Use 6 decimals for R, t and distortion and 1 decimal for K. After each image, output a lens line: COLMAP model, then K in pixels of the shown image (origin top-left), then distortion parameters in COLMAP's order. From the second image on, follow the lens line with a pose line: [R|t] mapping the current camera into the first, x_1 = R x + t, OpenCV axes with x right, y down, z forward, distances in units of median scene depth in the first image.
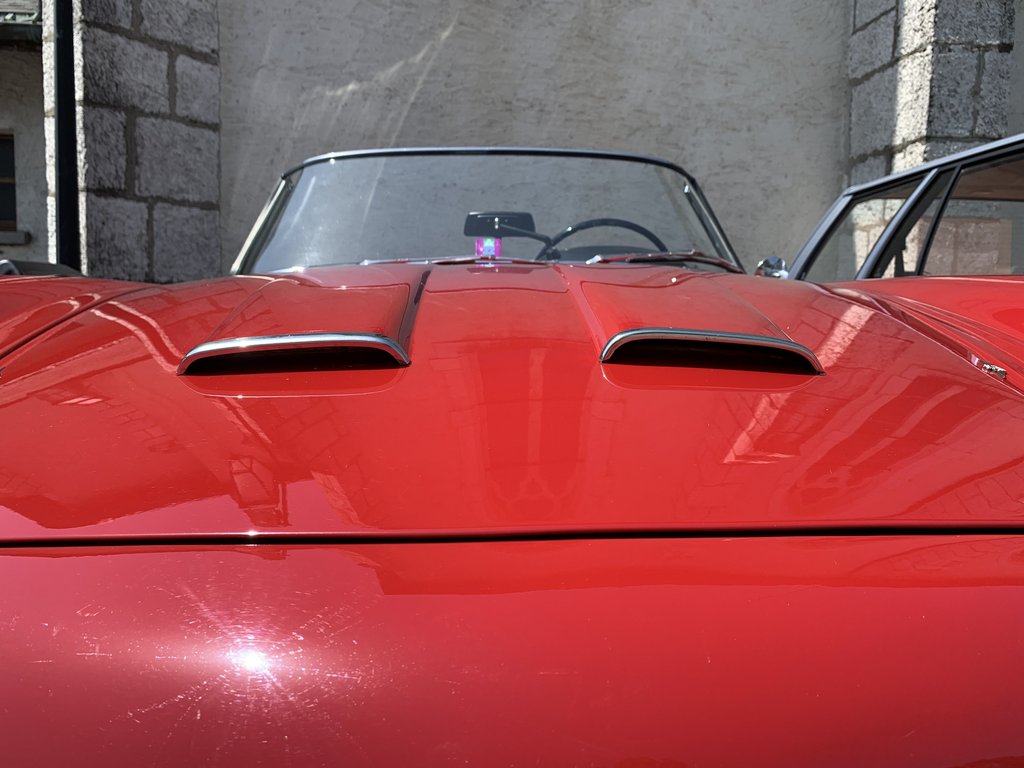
lens RADIAL K [[783.7, 0, 504.8], [0, 783.7, 379.9], [0, 0, 1]] dist [0.008505, -0.007538]
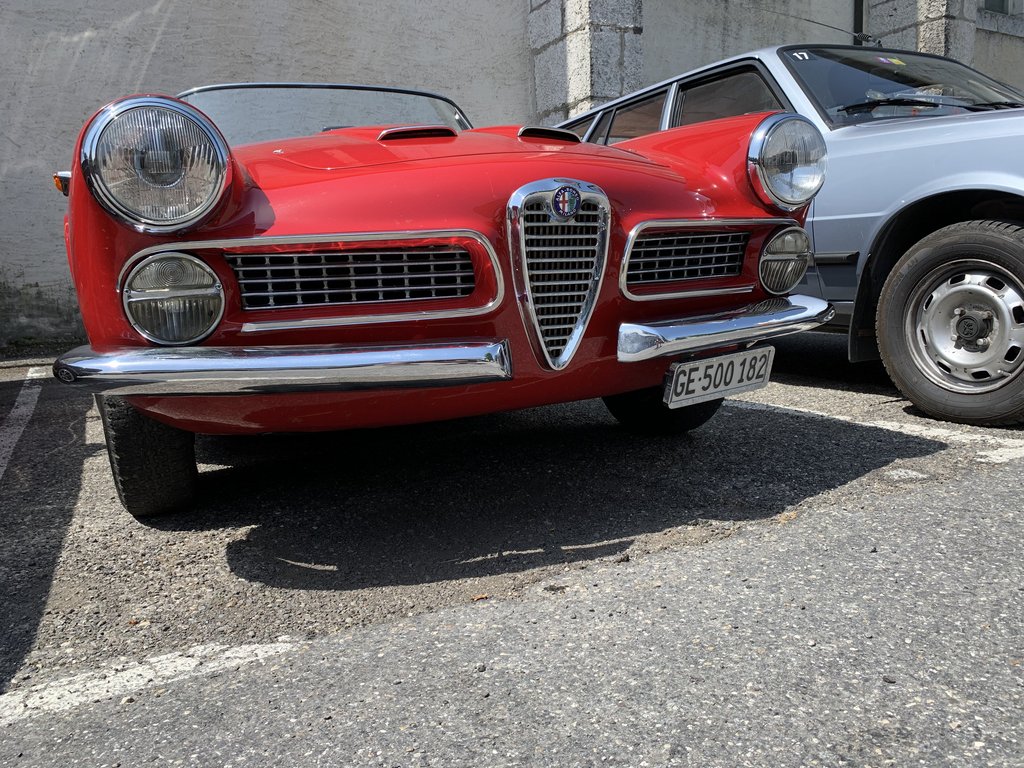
lens RADIAL K [[783.7, 0, 504.8], [0, 783.7, 379.9], [0, 0, 1]] dist [0.008505, -0.007538]
pose [[0.930239, -0.102793, 0.352261, -0.095533], [0.087860, 0.994433, 0.058165, 0.064625], [-0.356279, -0.023157, 0.934092, -0.164340]]
